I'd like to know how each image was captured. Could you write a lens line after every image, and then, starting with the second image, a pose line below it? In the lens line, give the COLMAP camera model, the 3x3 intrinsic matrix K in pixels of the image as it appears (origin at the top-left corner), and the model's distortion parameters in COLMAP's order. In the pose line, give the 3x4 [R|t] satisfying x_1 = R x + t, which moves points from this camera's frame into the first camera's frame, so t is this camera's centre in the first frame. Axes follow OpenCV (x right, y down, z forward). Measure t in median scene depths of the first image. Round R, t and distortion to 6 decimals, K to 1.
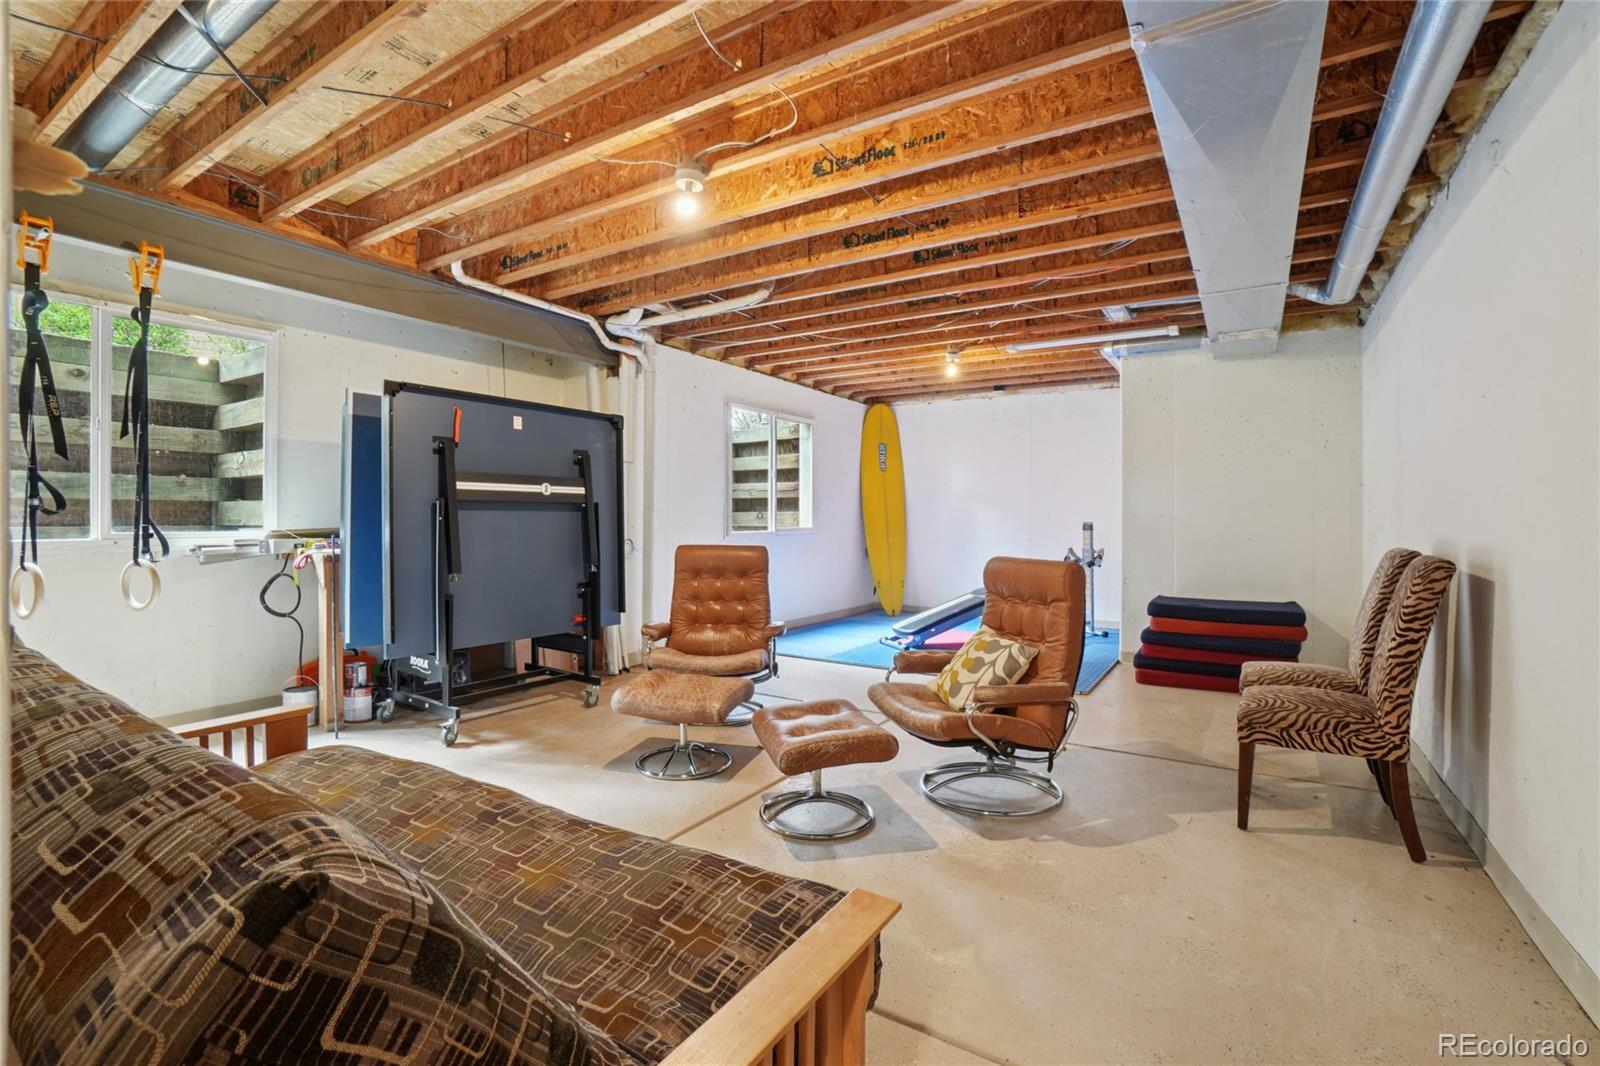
lens RADIAL K [[688.3, 0, 799.7], [0, 688.3, 515.3], [0, 0, 1]] dist [-0.029567, 0.000154]
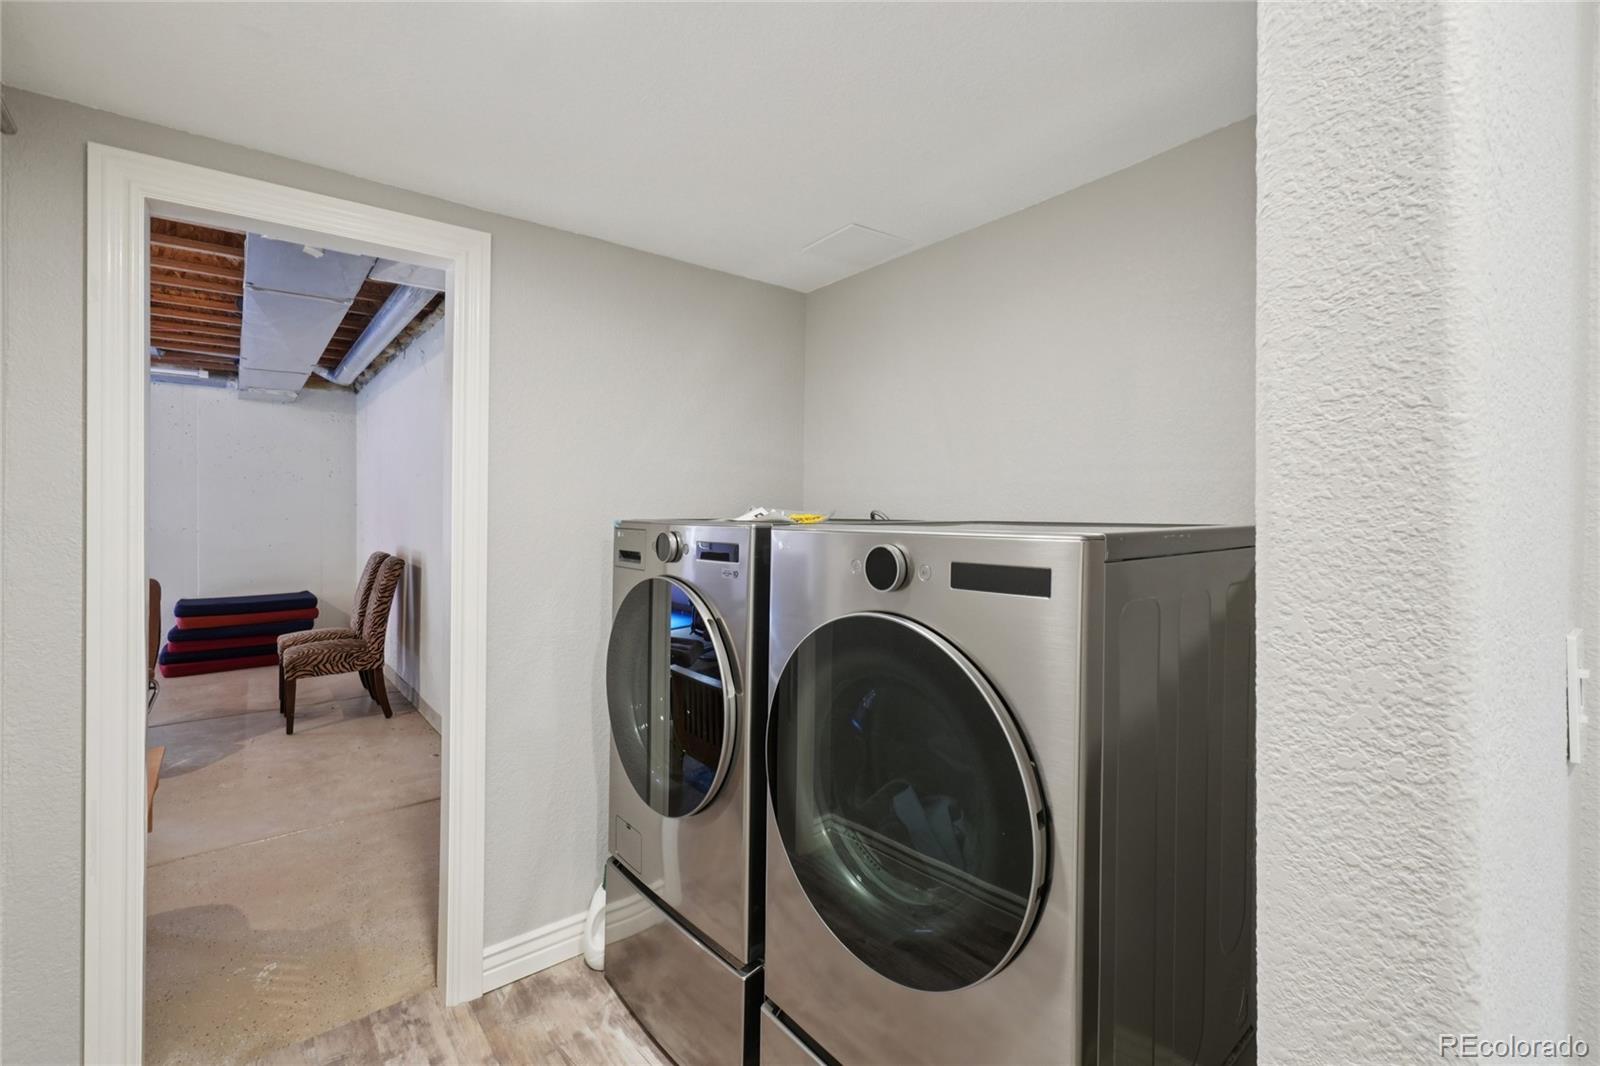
lens RADIAL K [[696.5, 0, 800.0], [0, 696.5, 533.0], [0, 0, 1]] dist [0.001004, -0.000201]
pose [[0.295535, -0.017024, 0.955180, -0.527689], [-0.018494, 0.999552, 0.023537, -0.066244], [-0.955153, -0.024622, 0.295088, -0.595583]]
